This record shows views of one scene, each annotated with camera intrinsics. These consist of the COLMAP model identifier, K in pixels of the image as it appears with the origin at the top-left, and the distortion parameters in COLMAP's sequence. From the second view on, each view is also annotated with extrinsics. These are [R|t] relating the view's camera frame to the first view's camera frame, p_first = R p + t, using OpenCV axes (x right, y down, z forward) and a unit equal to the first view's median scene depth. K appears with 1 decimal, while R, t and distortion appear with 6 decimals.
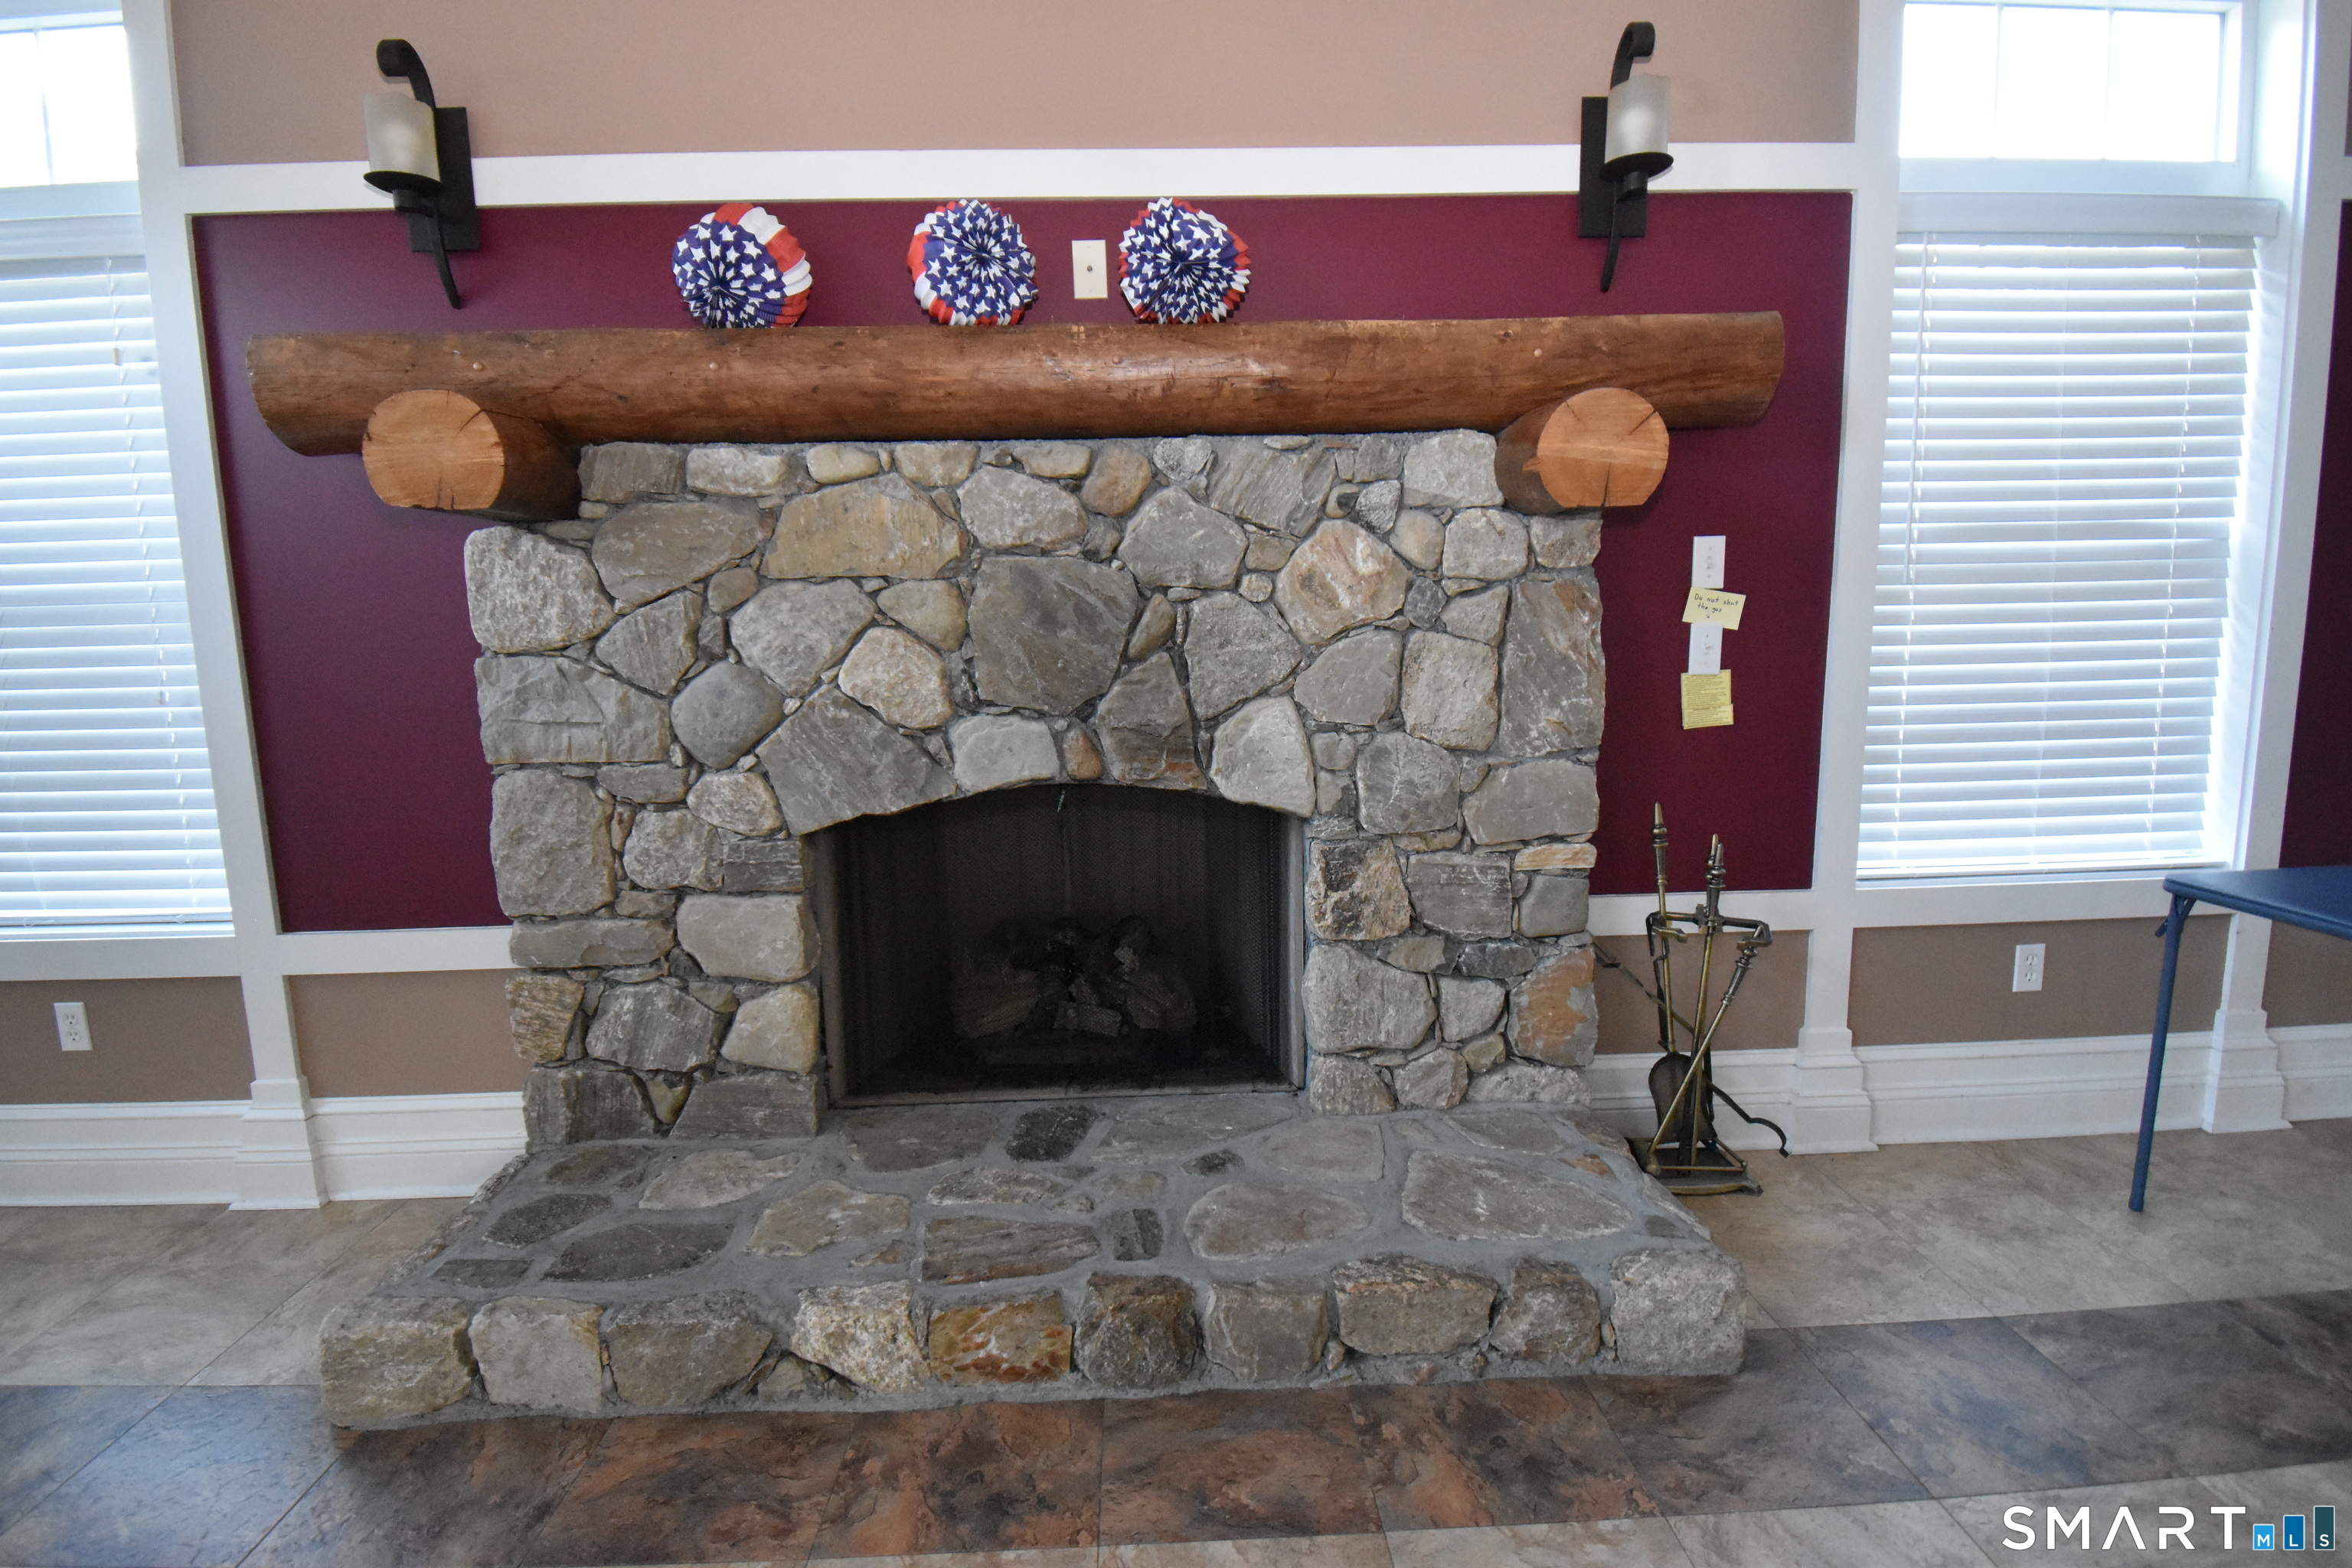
lens RADIAL K [[1112.6, 0, 1167.7], [0, 1112.6, 774.4], [0, 0, 1]] dist [0.003580, -0.011013]
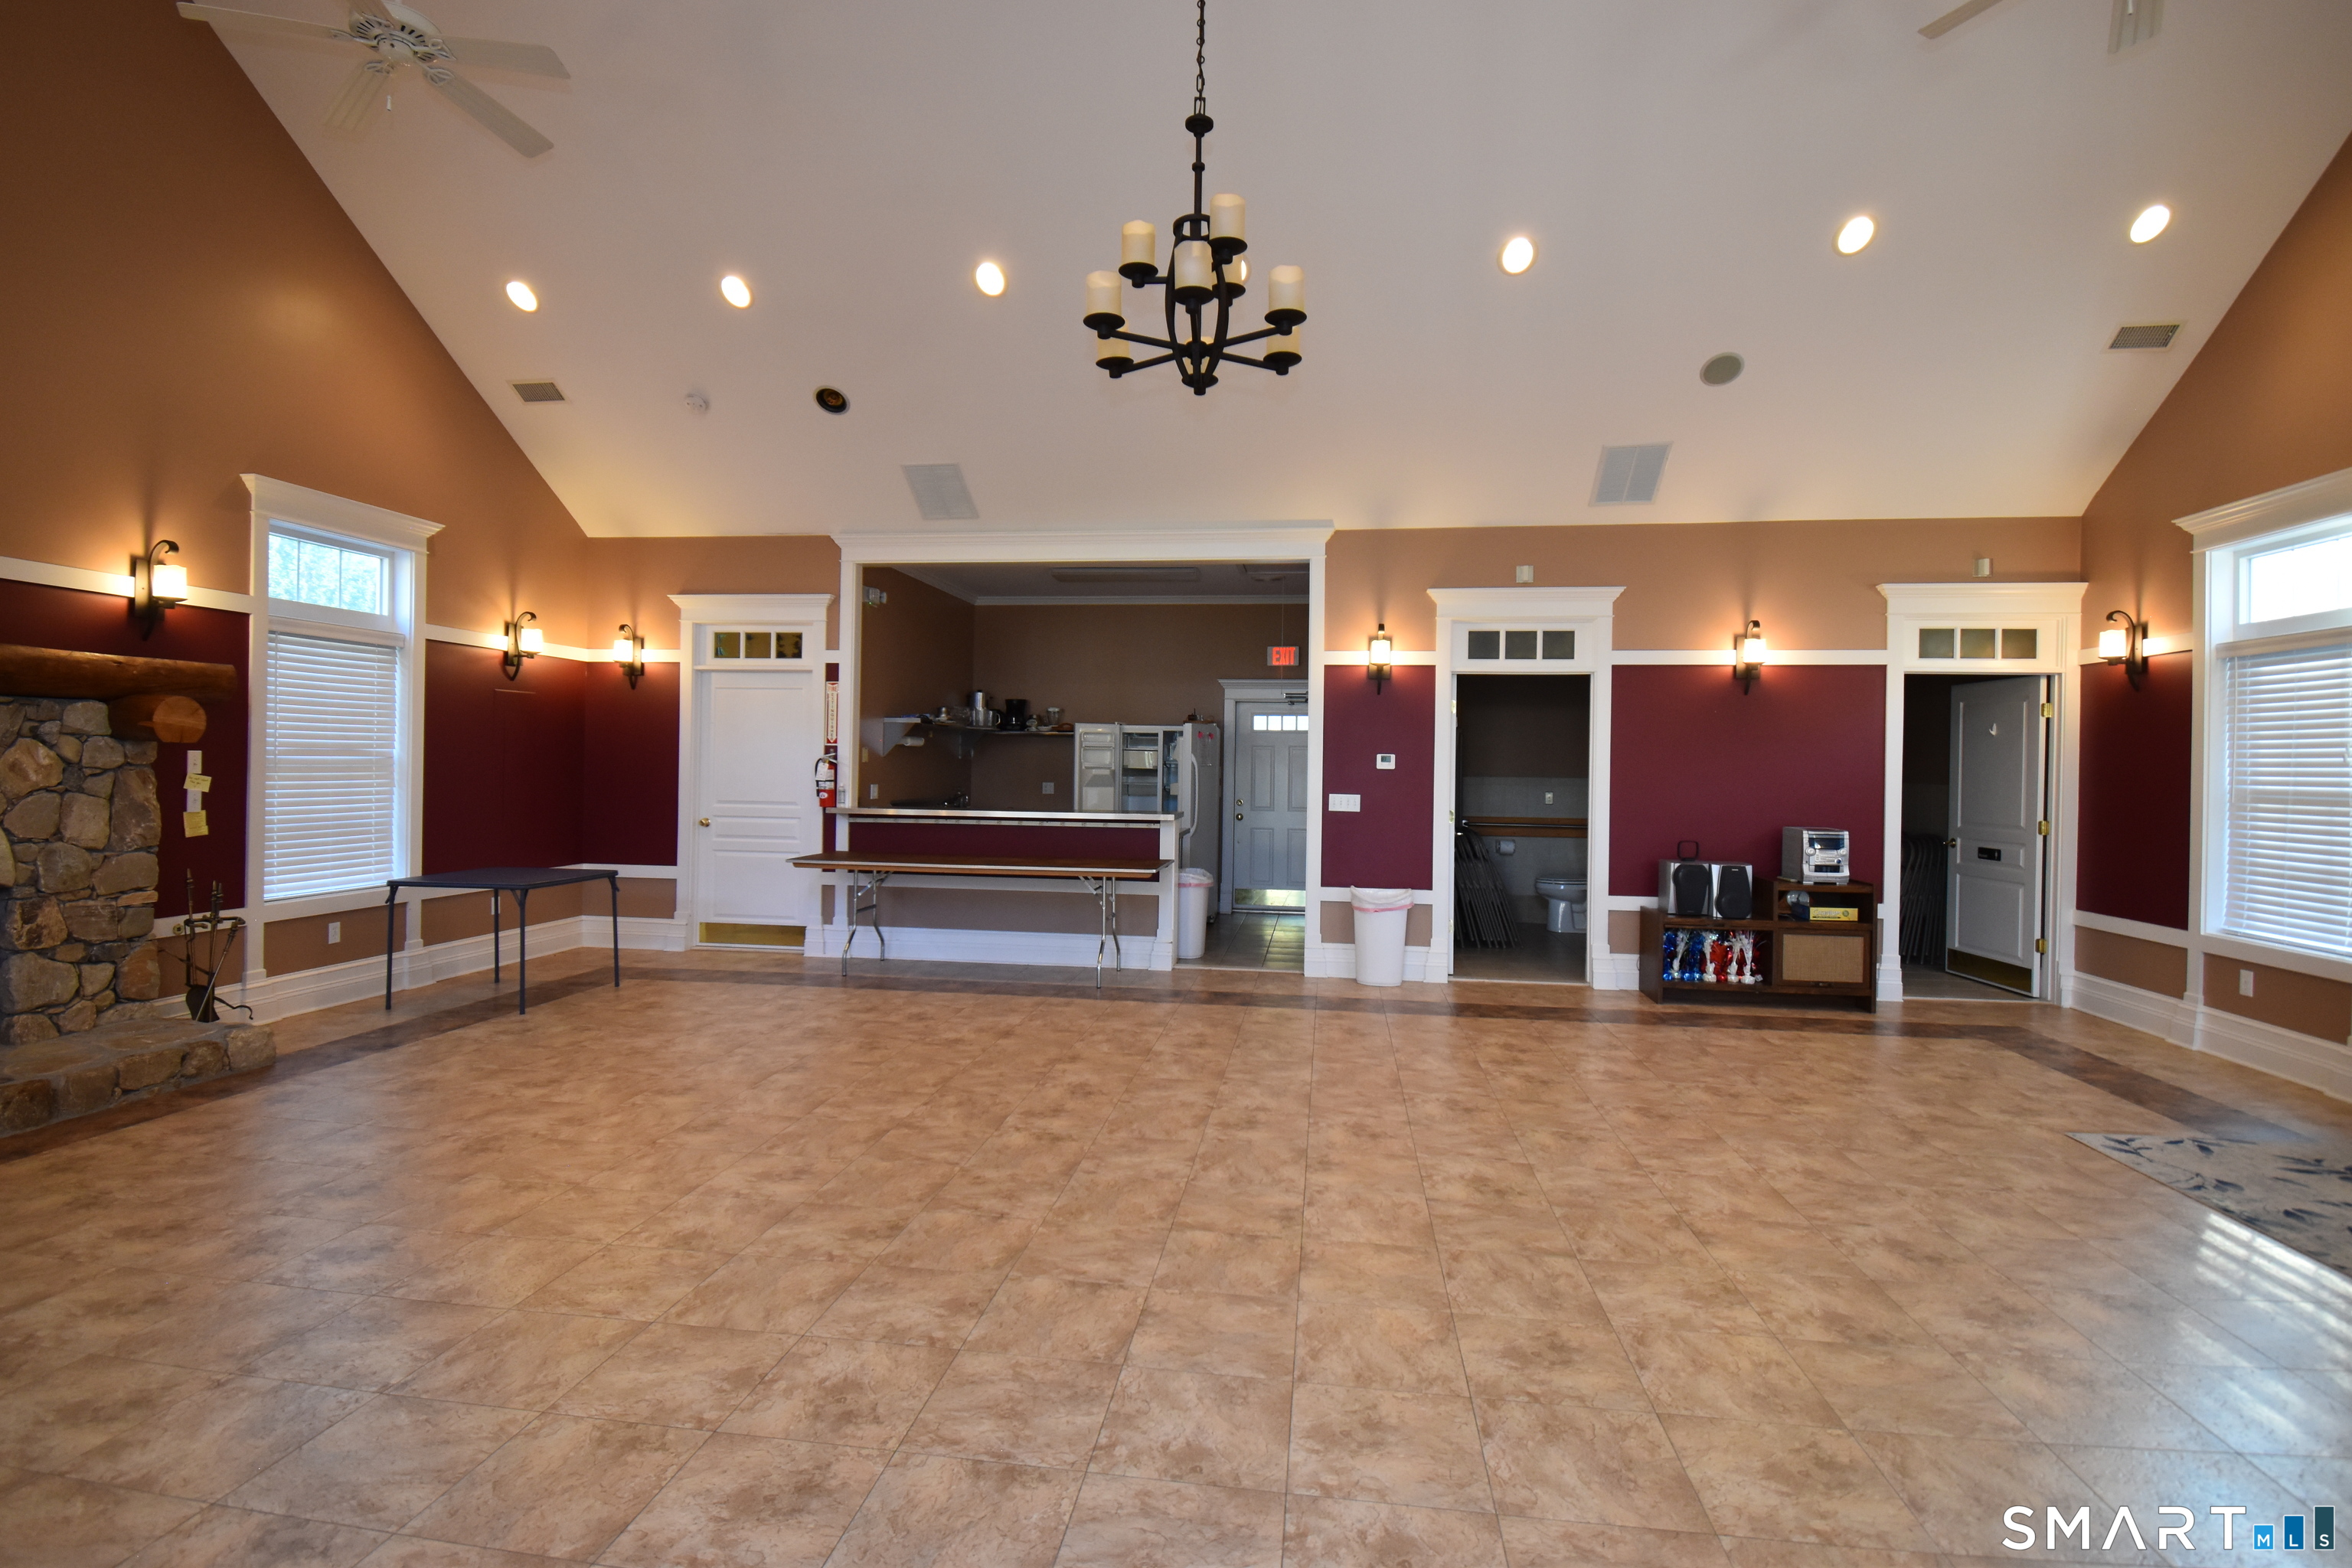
lens RADIAL K [[1112.6, 0, 1170.9], [0, 1112.6, 765.9], [0, 0, 1]] dist [0.003580, -0.011013]
pose [[0.165042, 0.023693, 0.986002, -1.441440], [0.127324, 0.990834, -0.045121, 0.173458], [-0.978034, 0.132988, 0.160513, -1.322686]]
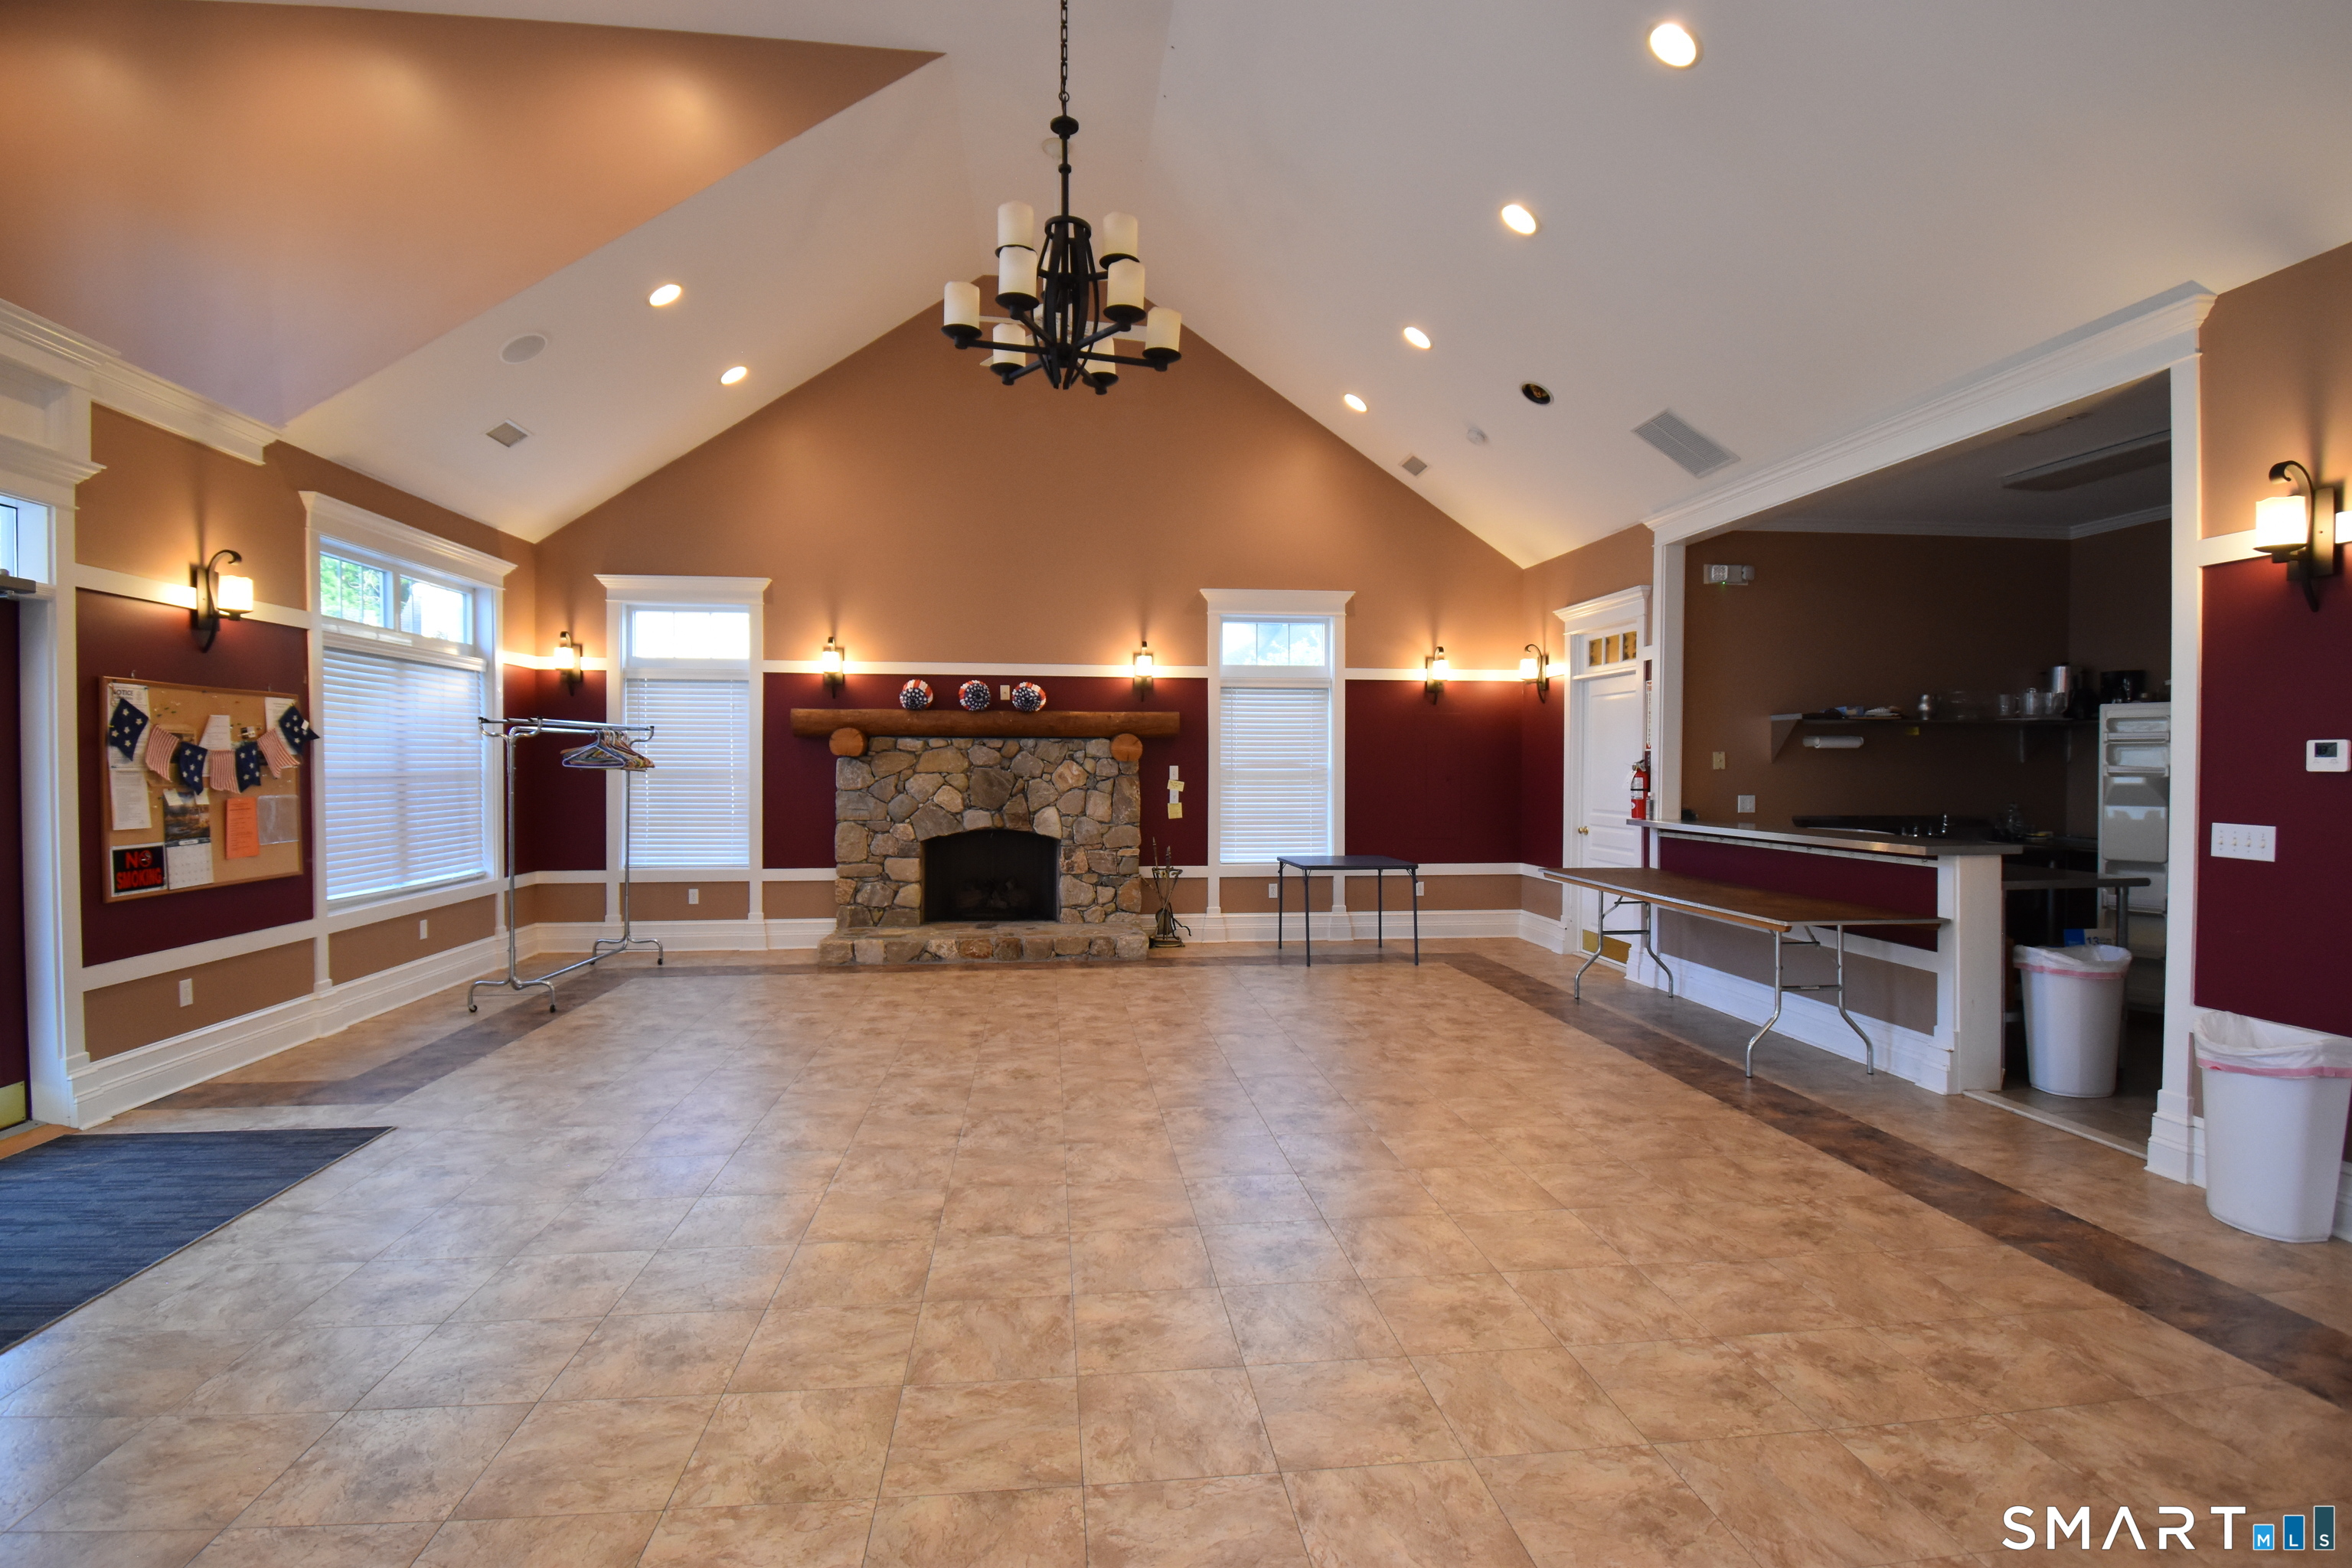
lens RADIAL K [[1112.6, 0, 1176.3], [0, 1112.6, 771.8], [0, 0, 1]] dist [0.003580, -0.011013]
pose [[0.995582, 0.023467, 0.090912, 0.169077], [-0.010315, 0.989738, -0.142518, 0.338422], [-0.093324, 0.140951, 0.985608, -2.696759]]
